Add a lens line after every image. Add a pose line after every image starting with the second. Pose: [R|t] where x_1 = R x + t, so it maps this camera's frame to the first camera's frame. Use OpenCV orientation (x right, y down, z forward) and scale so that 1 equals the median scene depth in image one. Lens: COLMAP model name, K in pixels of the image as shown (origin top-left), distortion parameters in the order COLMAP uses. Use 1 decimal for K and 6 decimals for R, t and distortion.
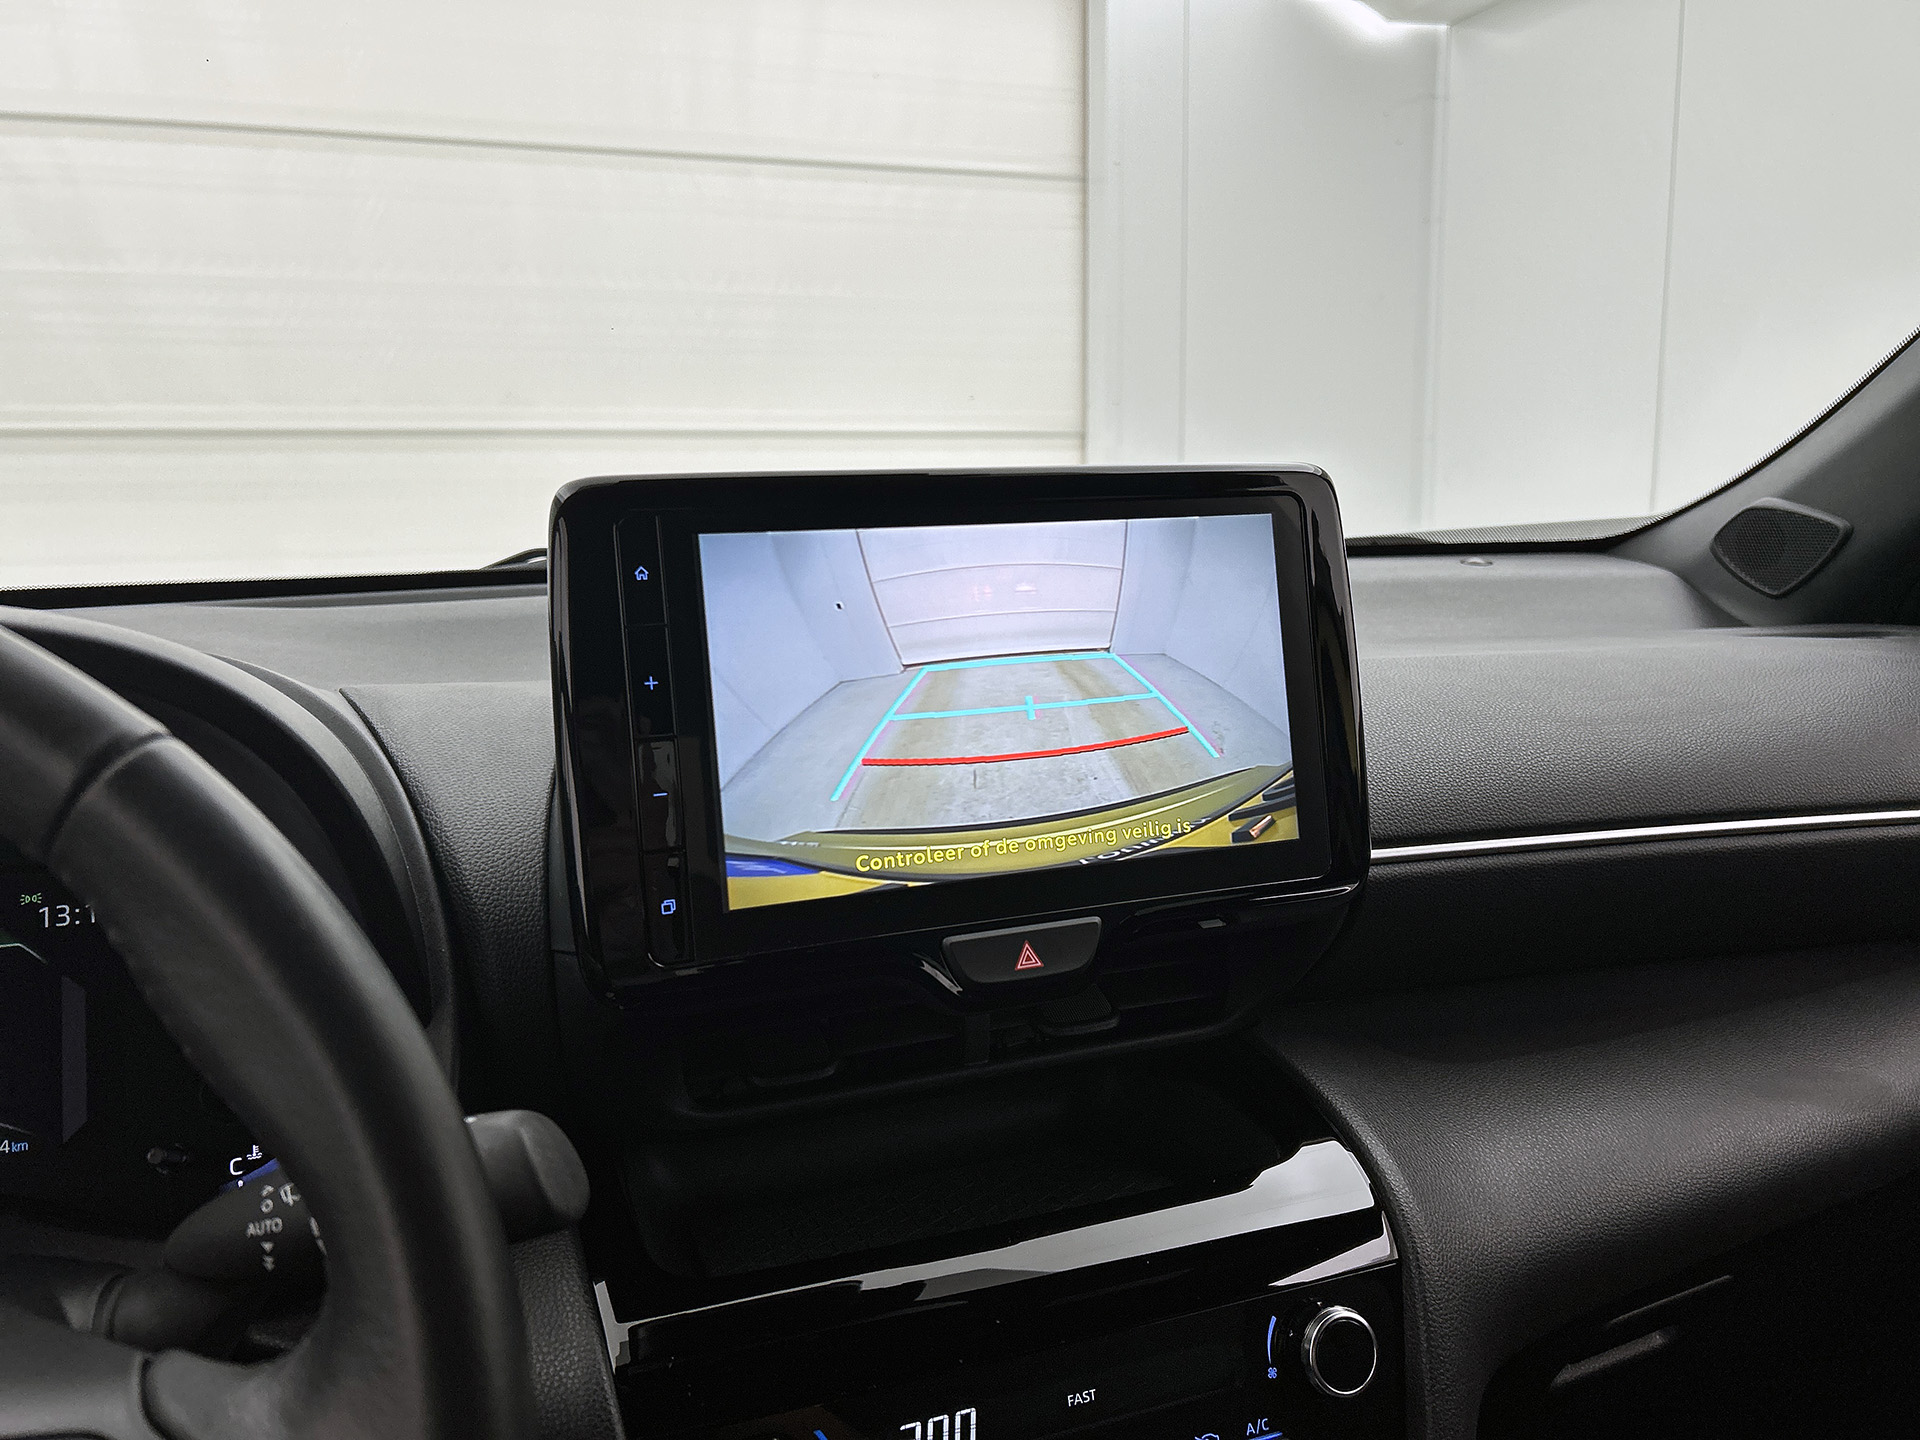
lens RADIAL K [[1479.6, 0, 965.0], [0, 1479.6, 703.3], [0, 0, 1]] dist [0.059024, -0.070791]
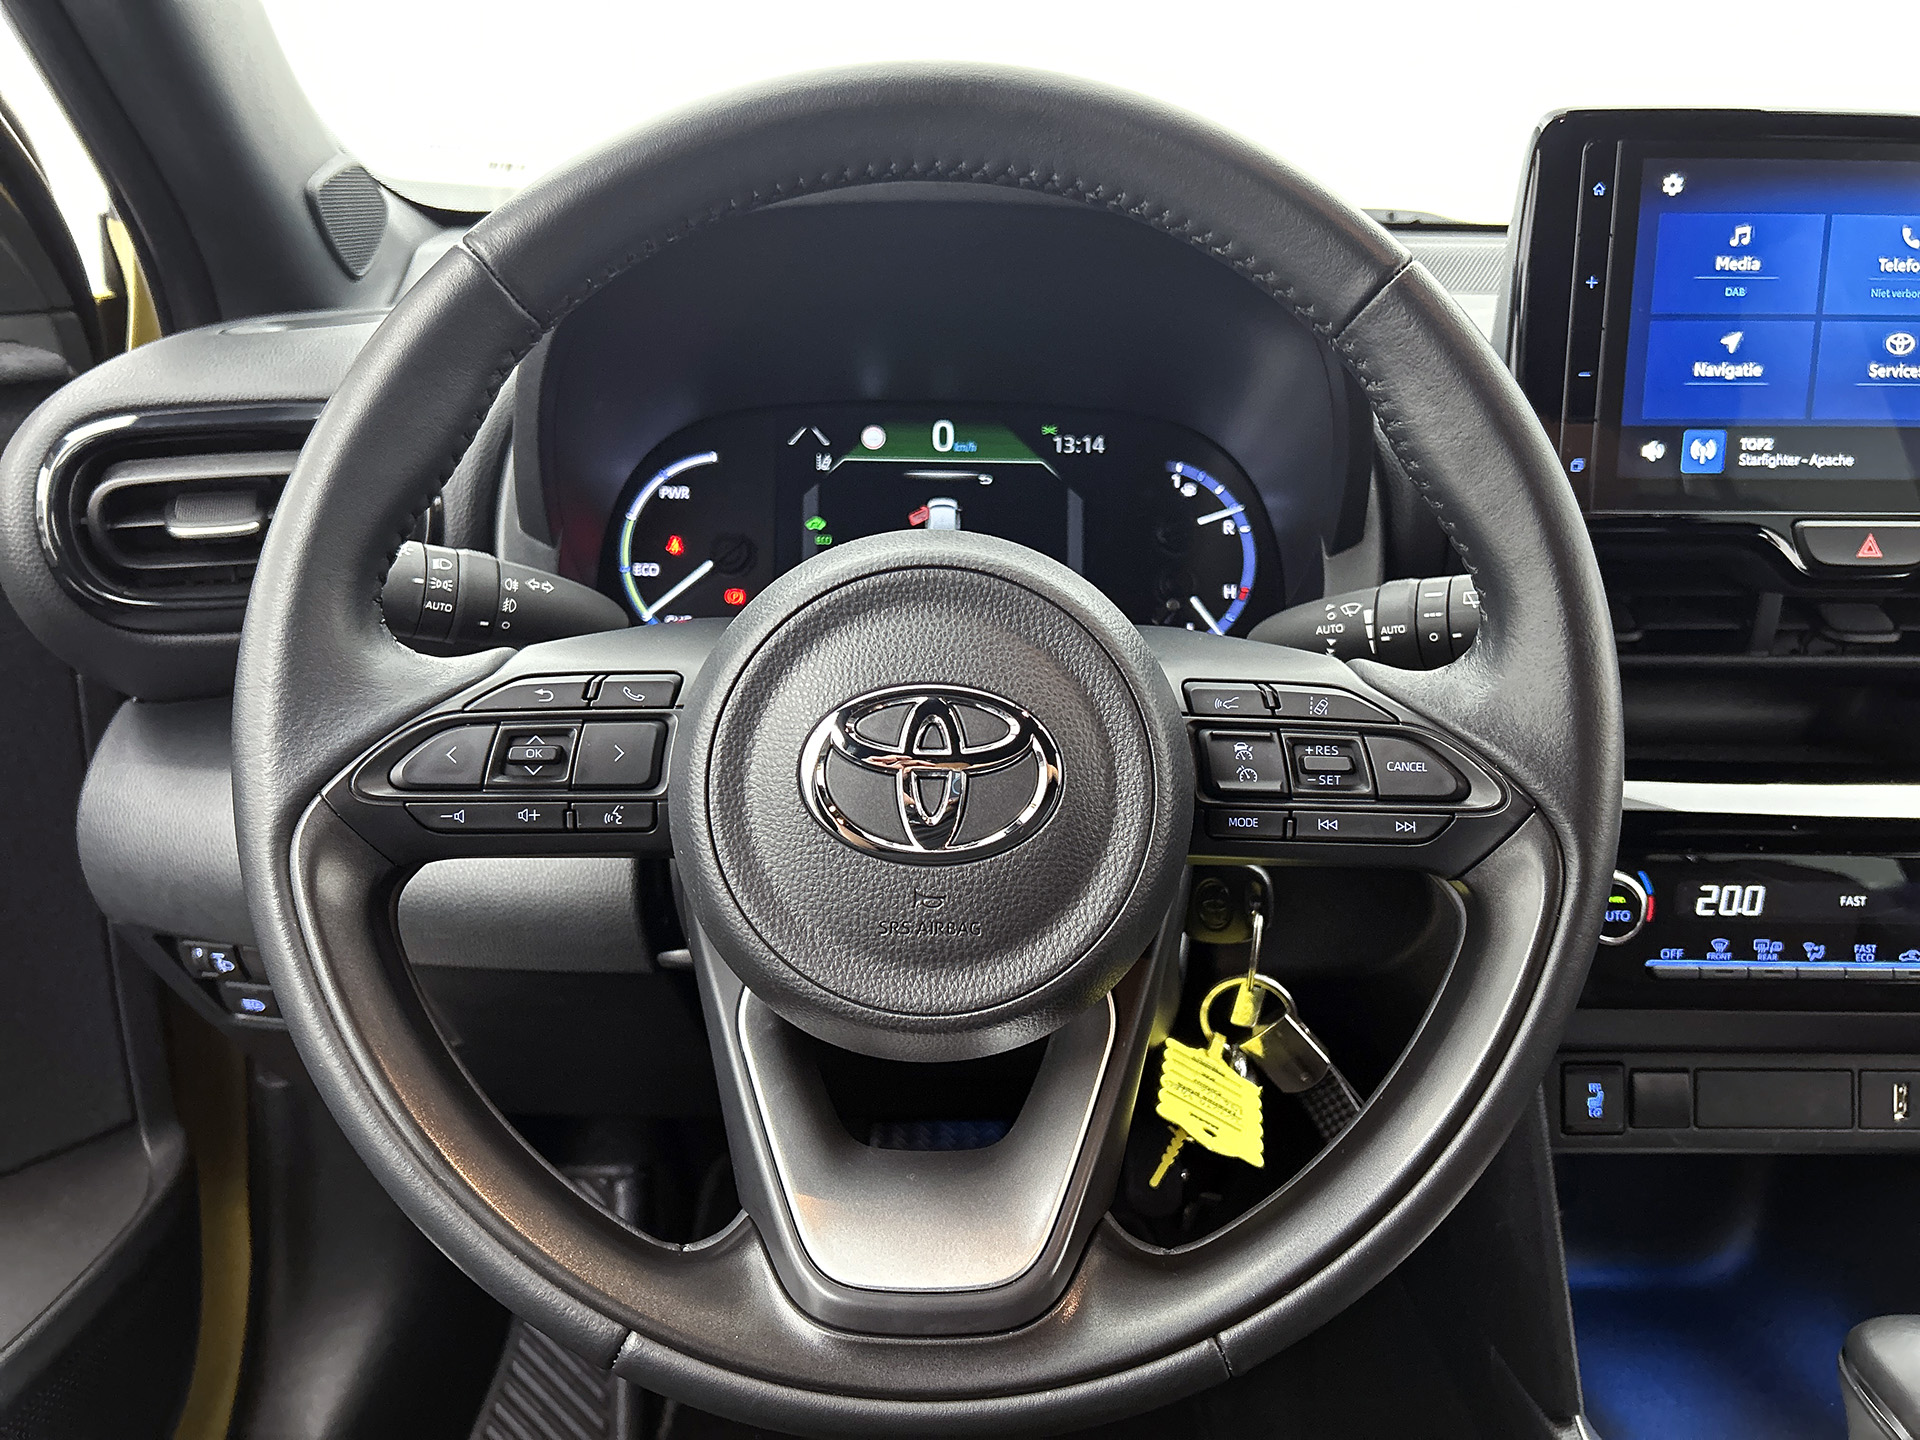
lens RADIAL K [[1479.6, 0, 953.7], [0, 1479.6, 711.0], [0, 0, 1]] dist [0.059024, -0.070791]
pose [[0.938537, 0.145304, -0.313105, -0.228897], [-0.081476, 0.974706, 0.208110, 0.101291], [0.335425, -0.169808, 0.926637, -0.334958]]
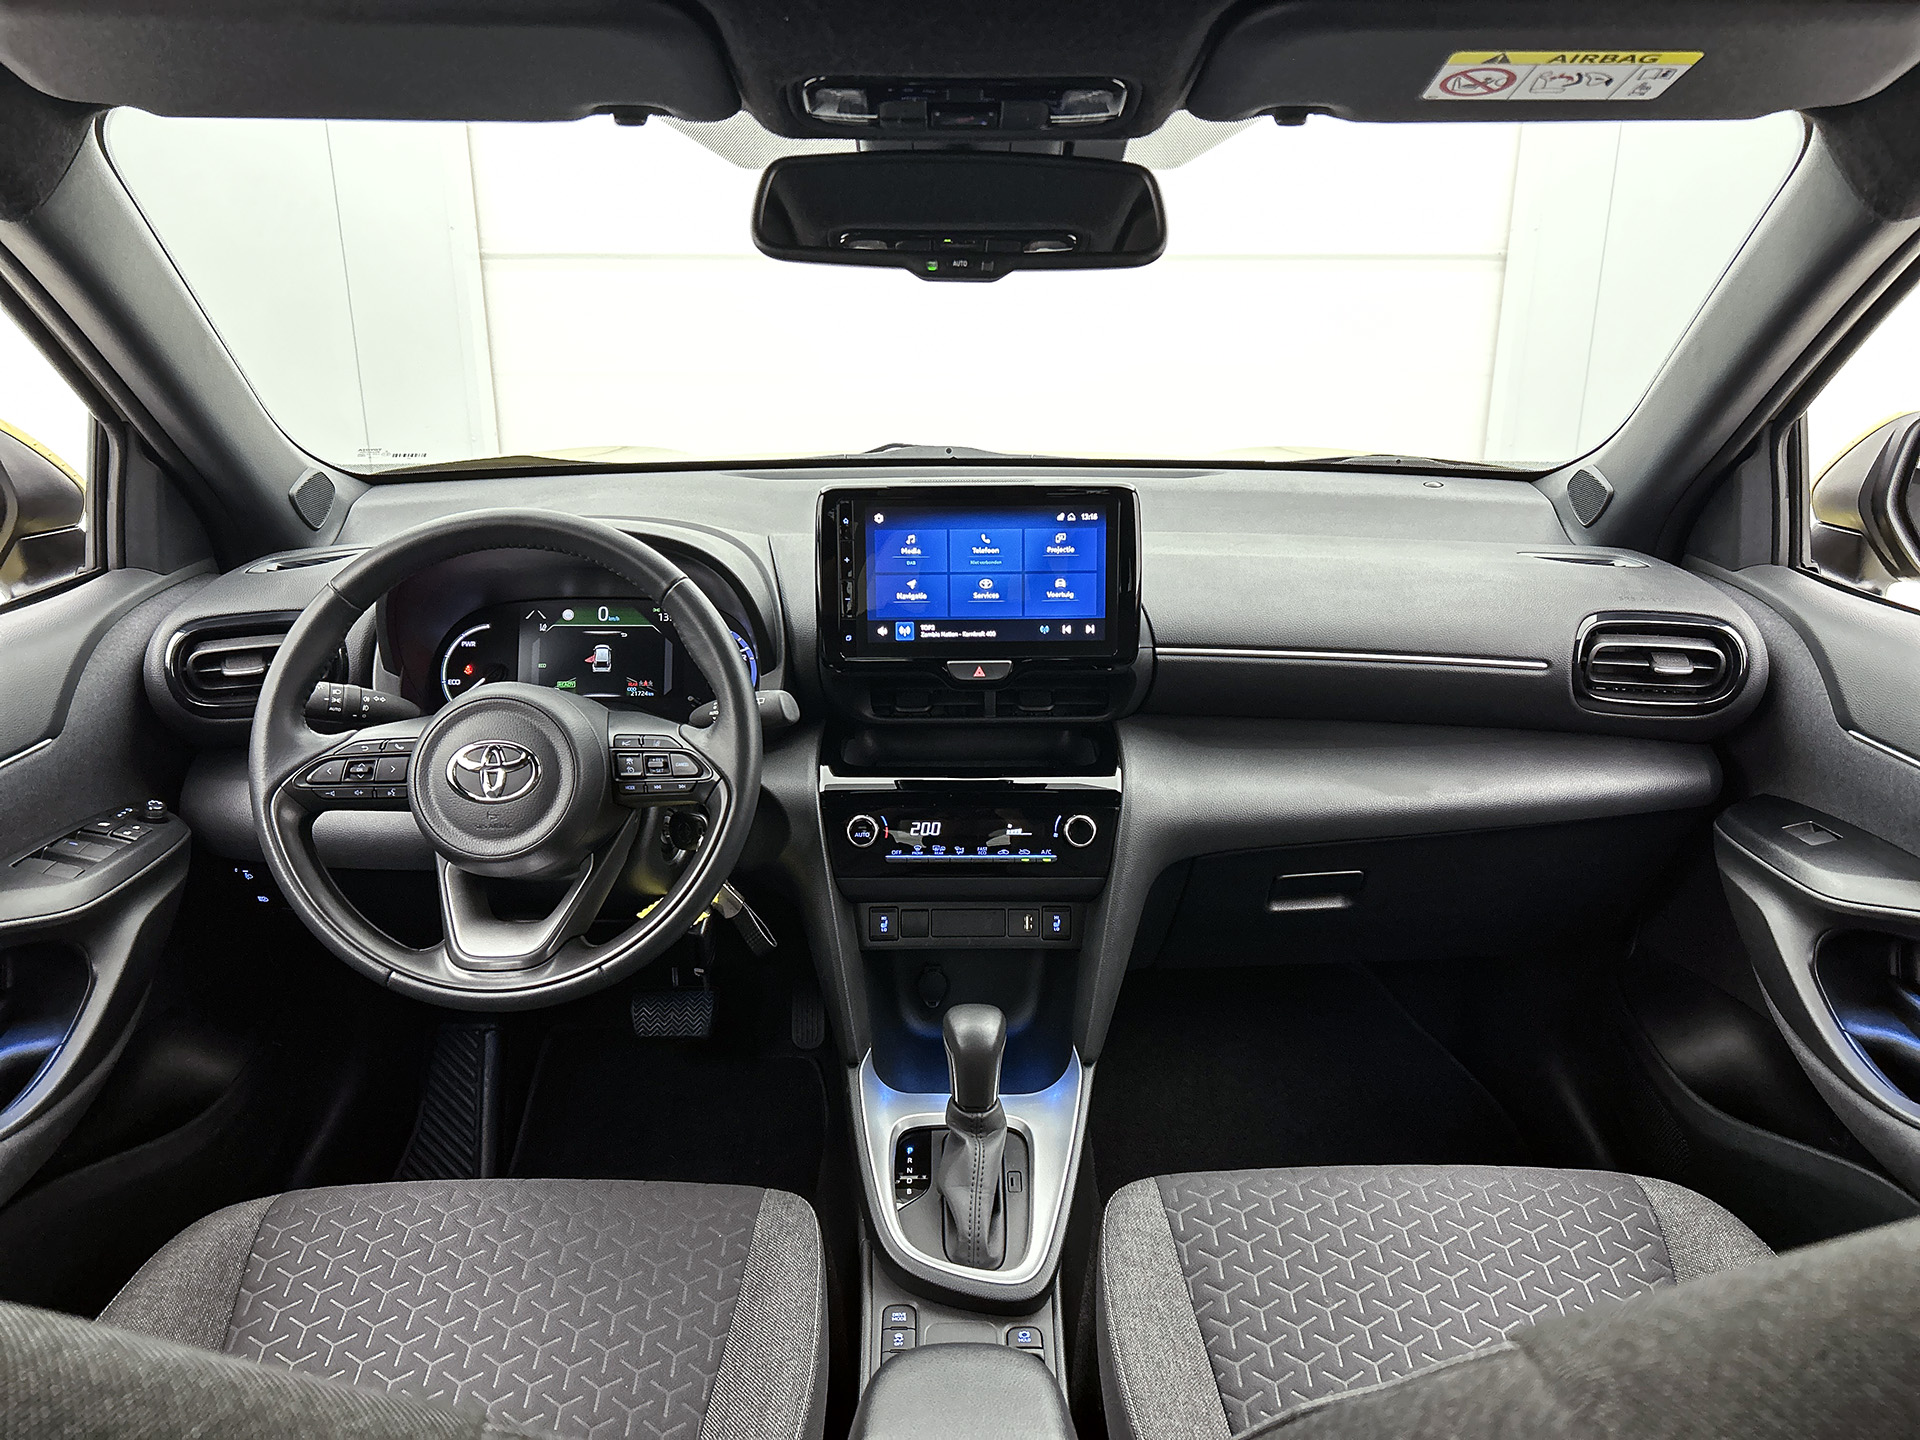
lens RADIAL K [[1479.6, 0, 983.6], [0, 1479.6, 711.5], [0, 0, 1]] dist [0.059024, -0.070791]
pose [[0.940745, 0.126023, -0.314828, 0.827601], [-0.069249, 0.980211, 0.185446, -0.233868], [0.331969, -0.152655, 0.930856, -1.372334]]
